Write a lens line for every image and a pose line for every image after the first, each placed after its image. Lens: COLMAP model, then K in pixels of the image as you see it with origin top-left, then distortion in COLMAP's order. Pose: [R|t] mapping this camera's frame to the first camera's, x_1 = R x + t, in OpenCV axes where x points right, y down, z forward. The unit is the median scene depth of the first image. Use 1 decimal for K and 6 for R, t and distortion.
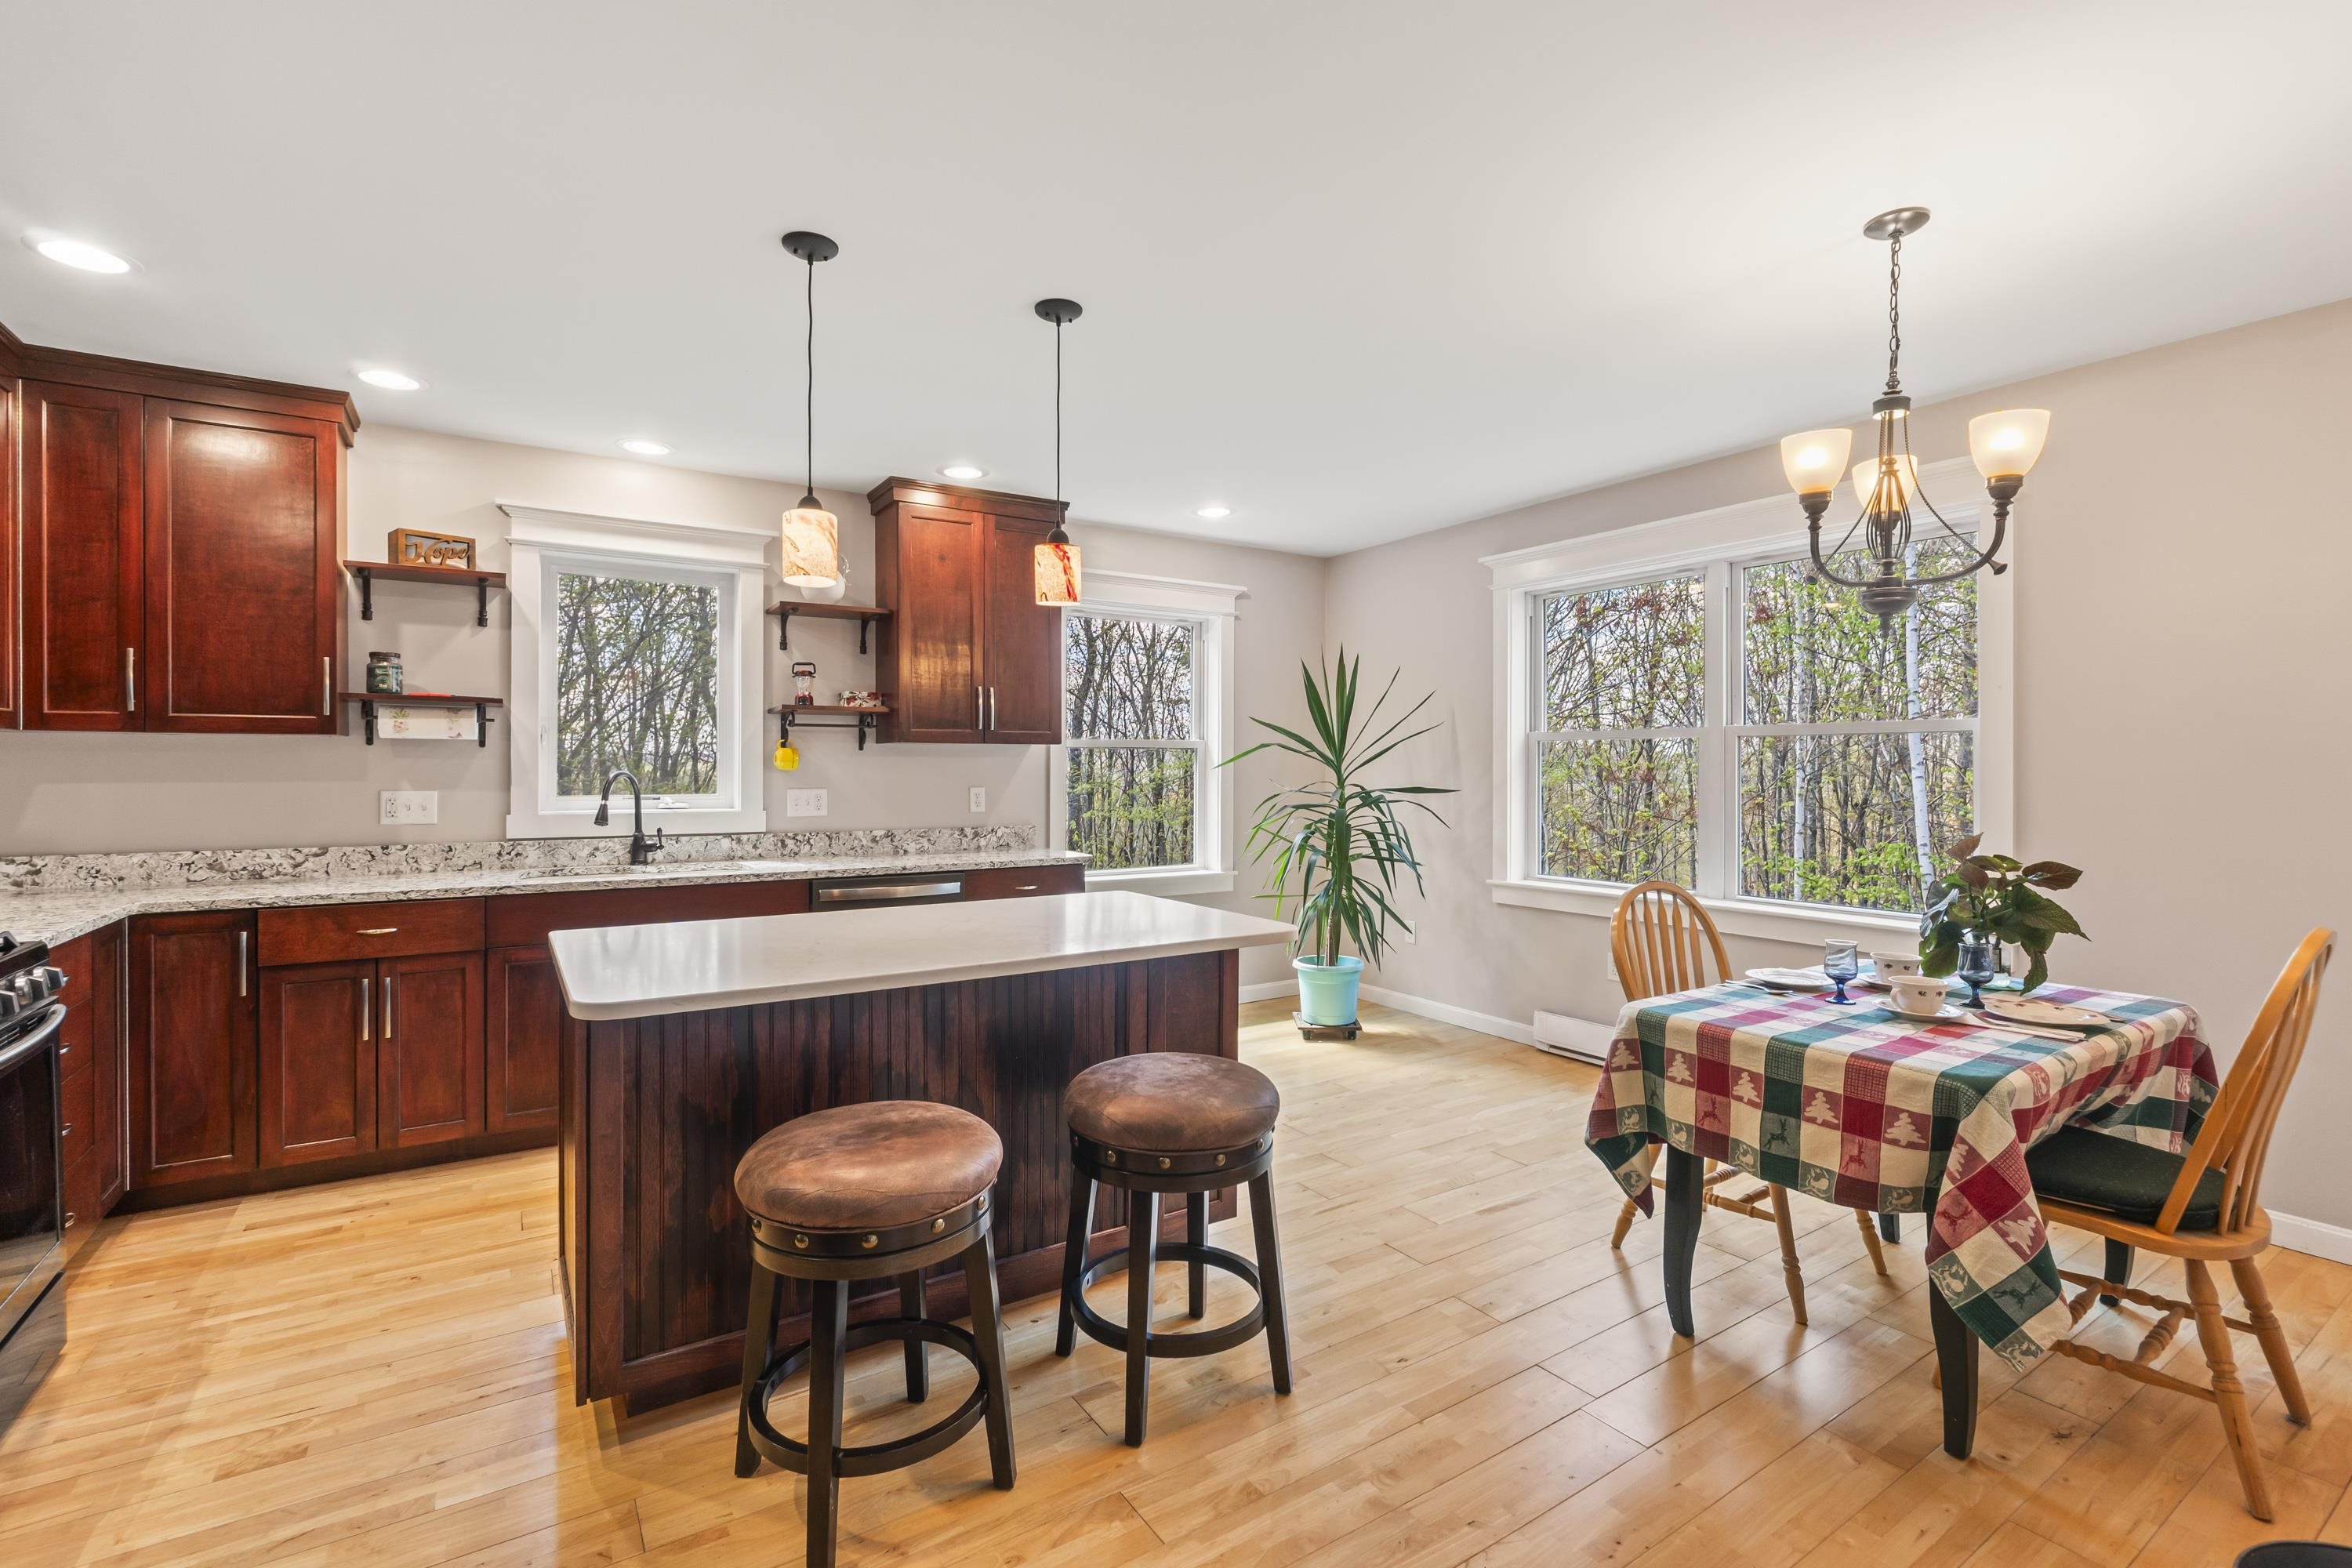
lens RADIAL K [[1040.2, 0, 1174.0], [0, 1040.2, 774.2], [0, 0, 1]] dist [-0.006758, 0.000200]
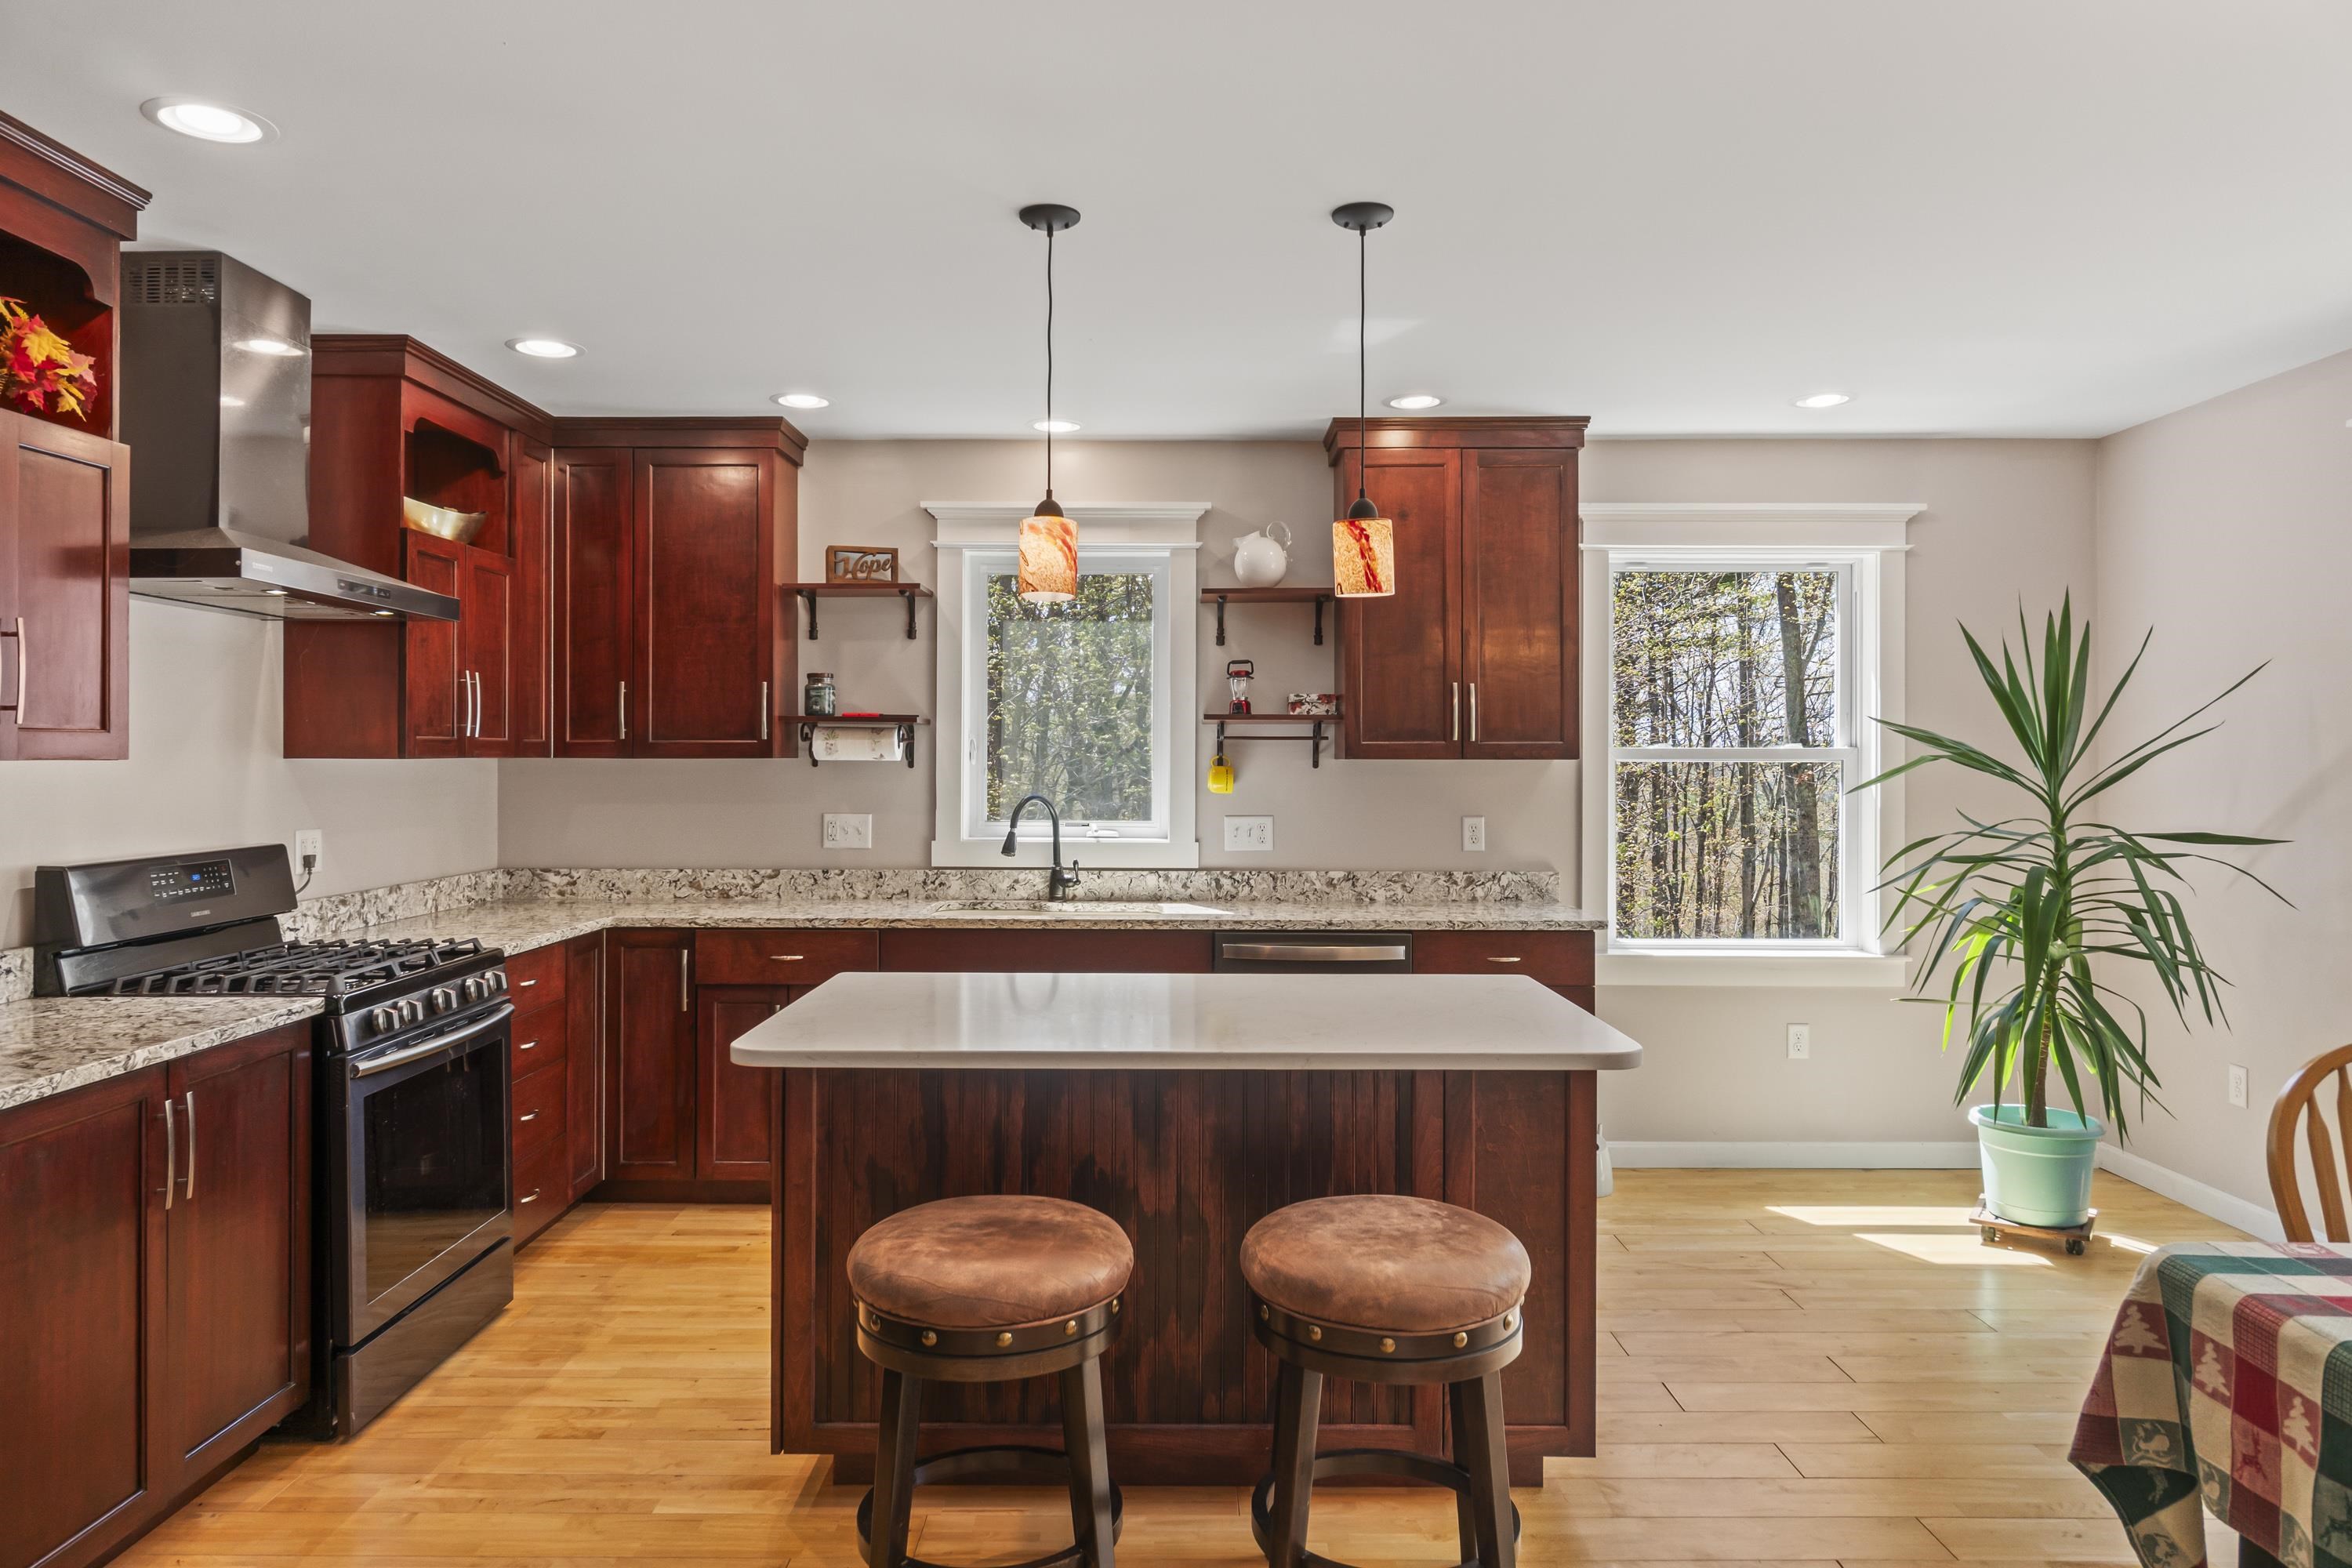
lens RADIAL K [[1492.7, 0, 1174.9], [0, 1492.7, 755.2], [0, 0, 1]] dist [0.000464, 0.002517]
pose [[0.837587, -0.002144, -0.546300, 0.292789], [-0.004511, 0.999931, -0.010841, -0.026092], [0.546285, 0.011545, 0.837520, 0.001041]]
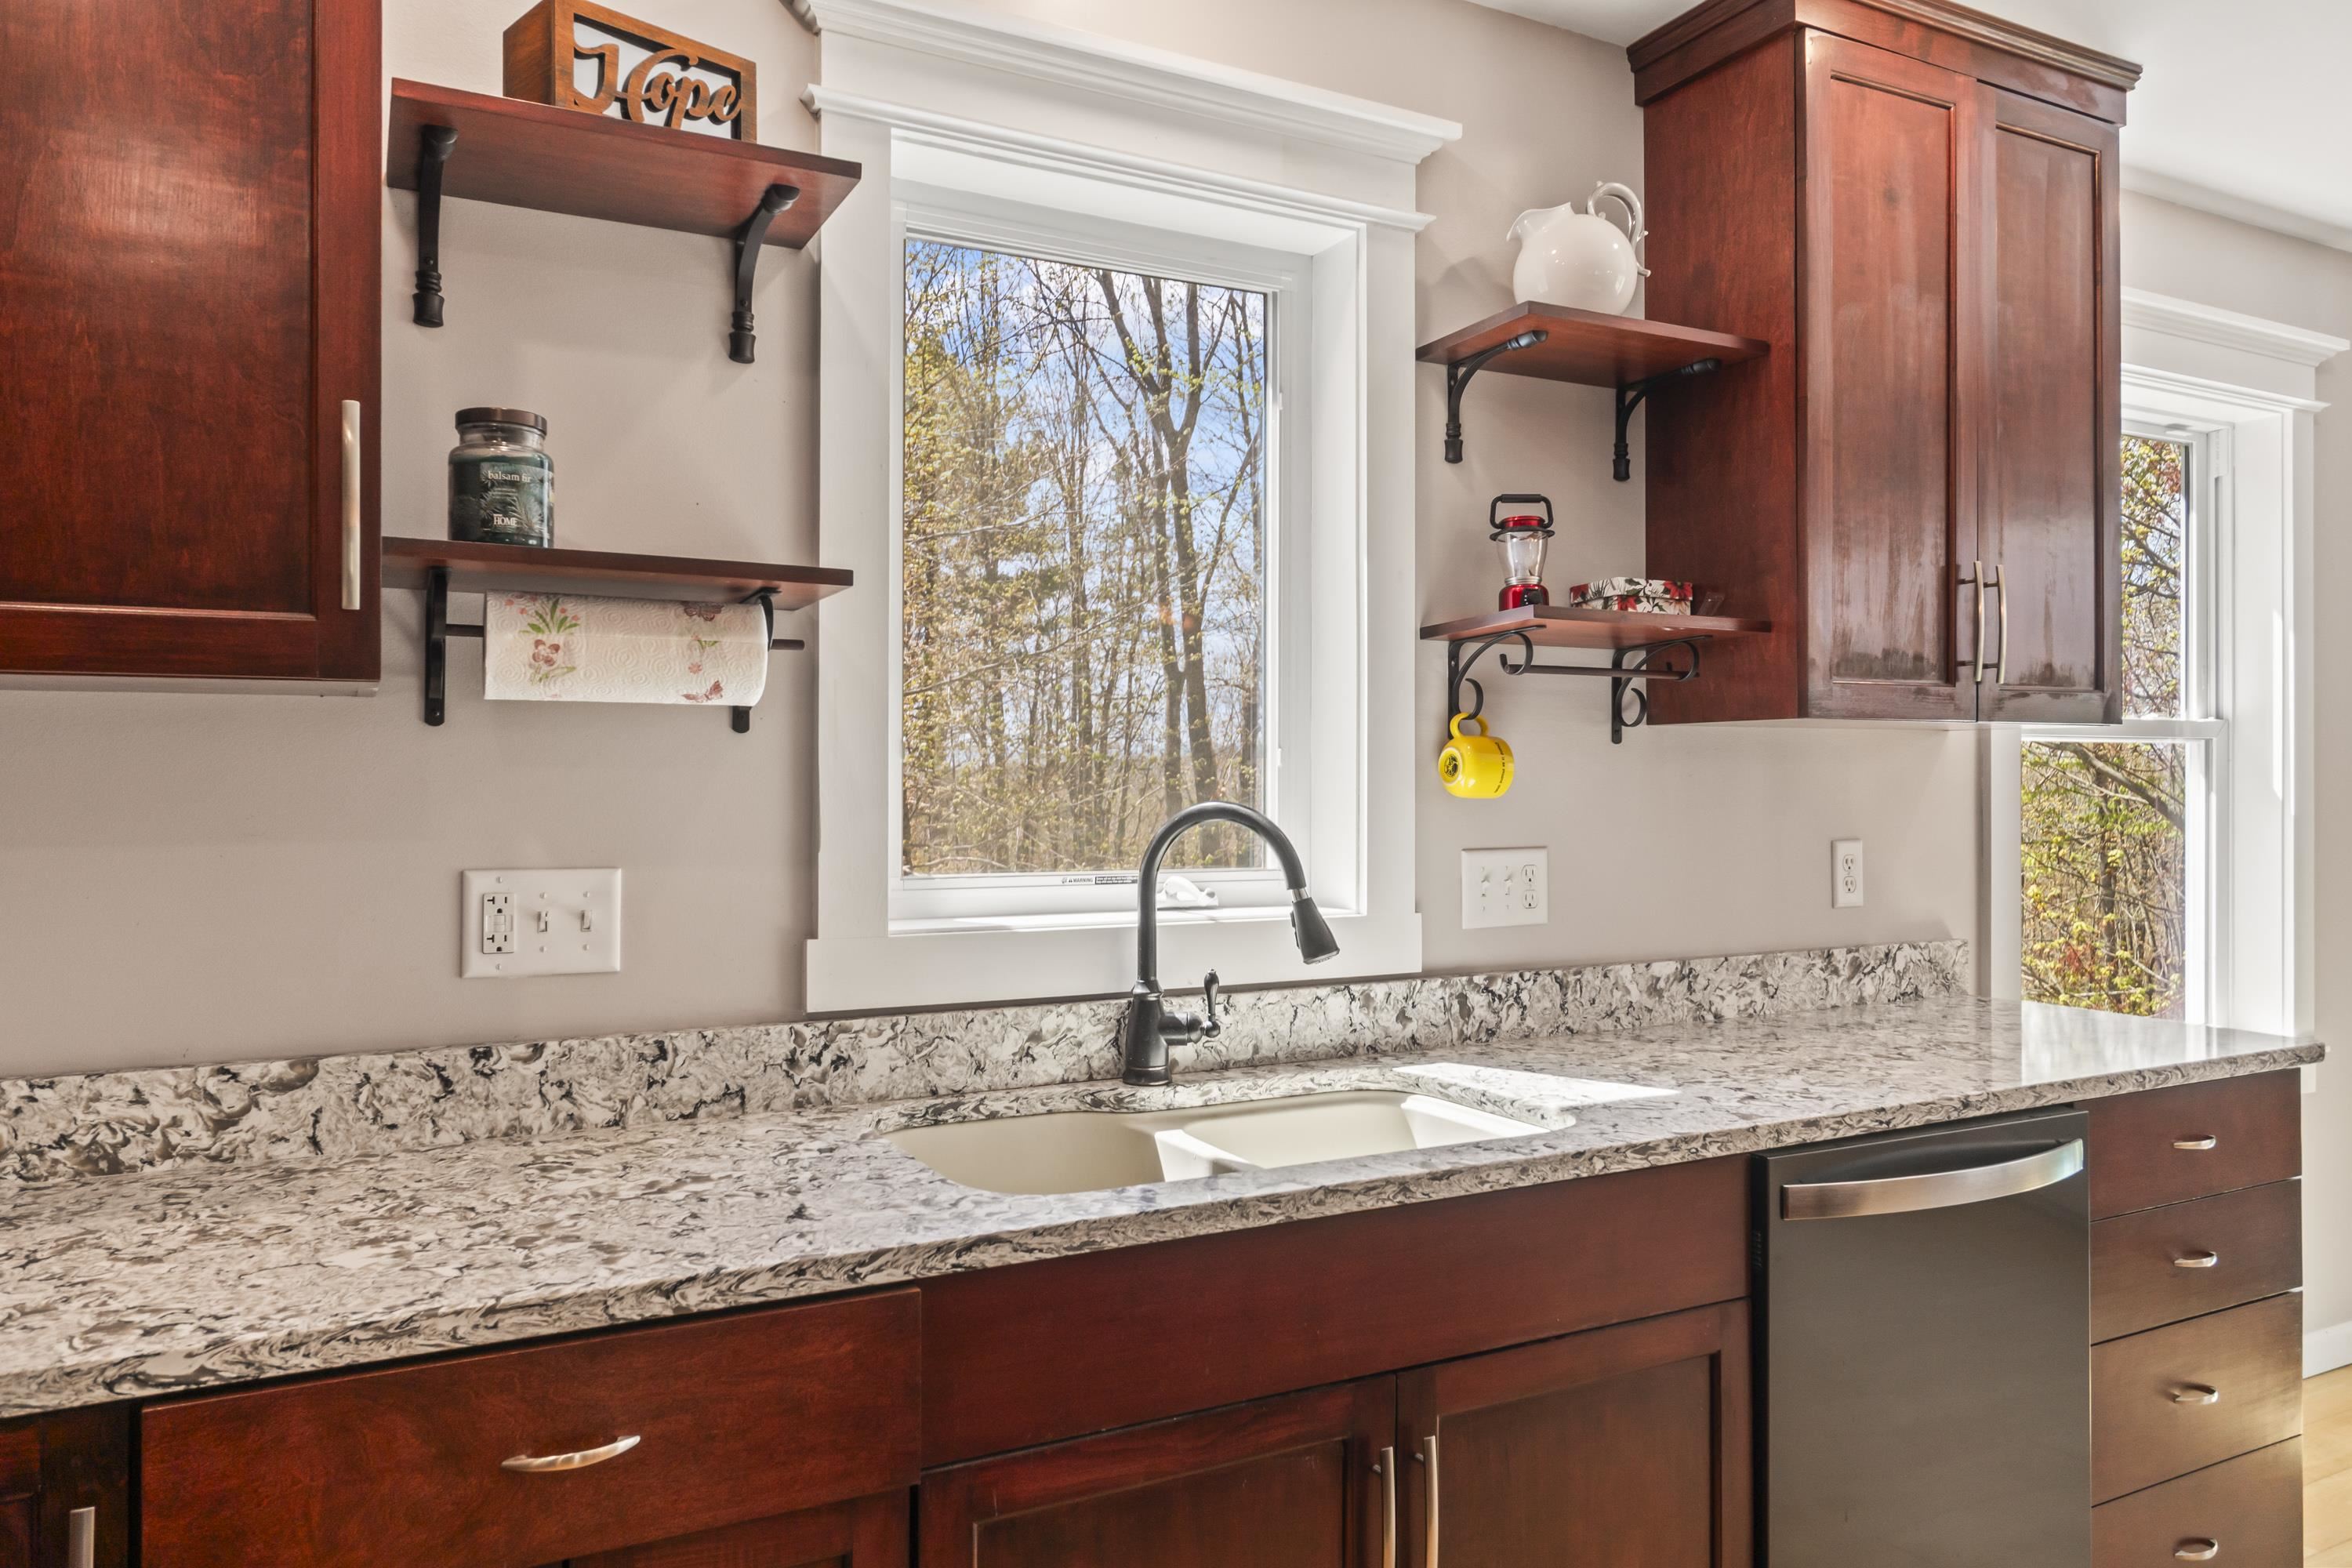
lens RADIAL K [[1571.1, 0, 1179.3], [0, 1571.1, 776.3], [0, 0, 1]] dist [0.003860, -0.004364]
pose [[0.995958, -0.003884, -0.089731, -0.528901], [0.002727, 0.999912, -0.013011, -0.005880], [0.089774, 0.012714, 0.995881, 0.568070]]
